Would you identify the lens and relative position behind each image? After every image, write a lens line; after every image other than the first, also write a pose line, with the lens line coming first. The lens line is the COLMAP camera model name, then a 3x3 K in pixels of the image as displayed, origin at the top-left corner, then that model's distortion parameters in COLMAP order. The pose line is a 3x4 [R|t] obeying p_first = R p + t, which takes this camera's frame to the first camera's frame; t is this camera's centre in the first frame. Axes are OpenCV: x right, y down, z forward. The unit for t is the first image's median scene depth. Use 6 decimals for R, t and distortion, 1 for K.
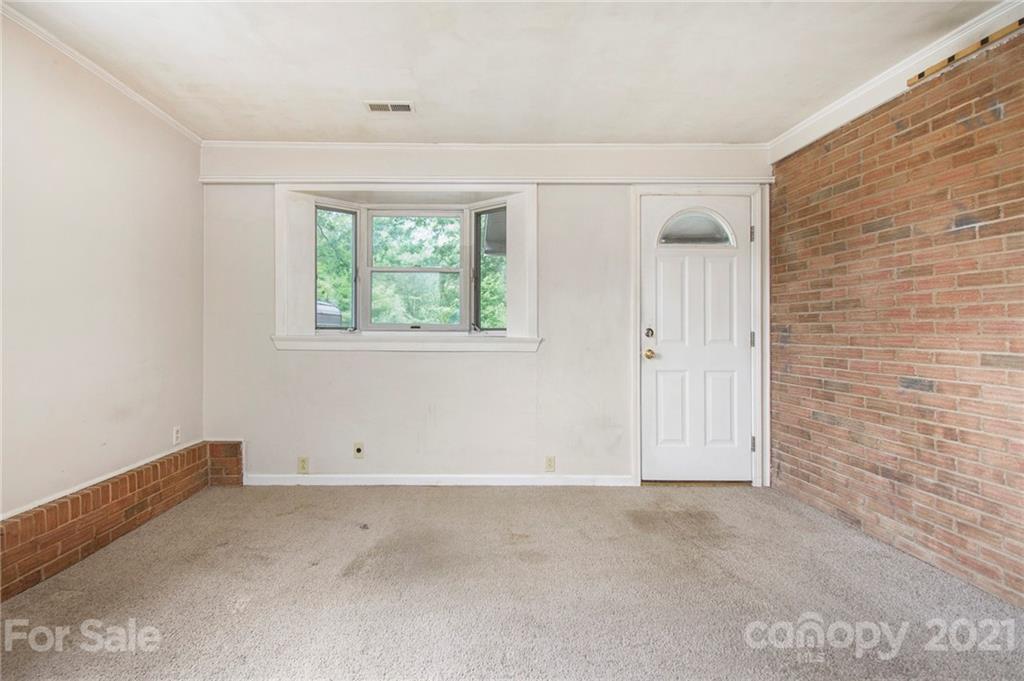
lens RADIAL K [[522.5, 0, 506.4], [0, 522.5, 336.0], [0, 0, 1]] dist [-0.028131, -0.005951]
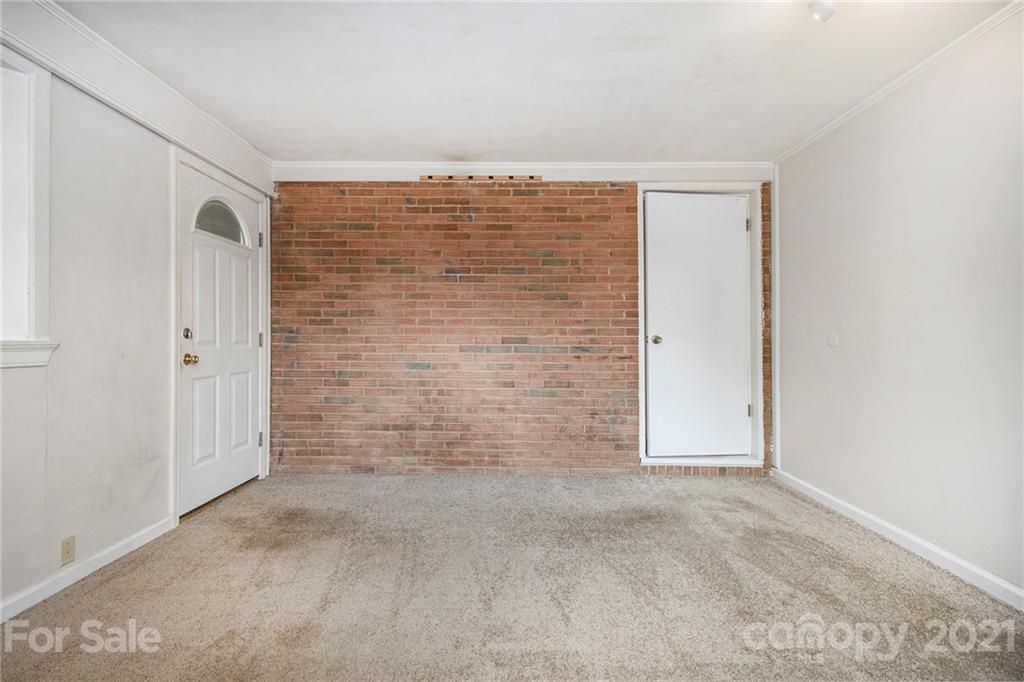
lens RADIAL K [[421.4, 0, 512.9], [0, 421.4, 332.7], [0, 0, 1]] dist [0.011567, 0.000222]
pose [[0.072796, 0.005712, 0.997330, -0.437047], [0.005075, 0.999969, -0.006097, -0.000622], [-0.997334, 0.005505, 0.072765, 0.532114]]
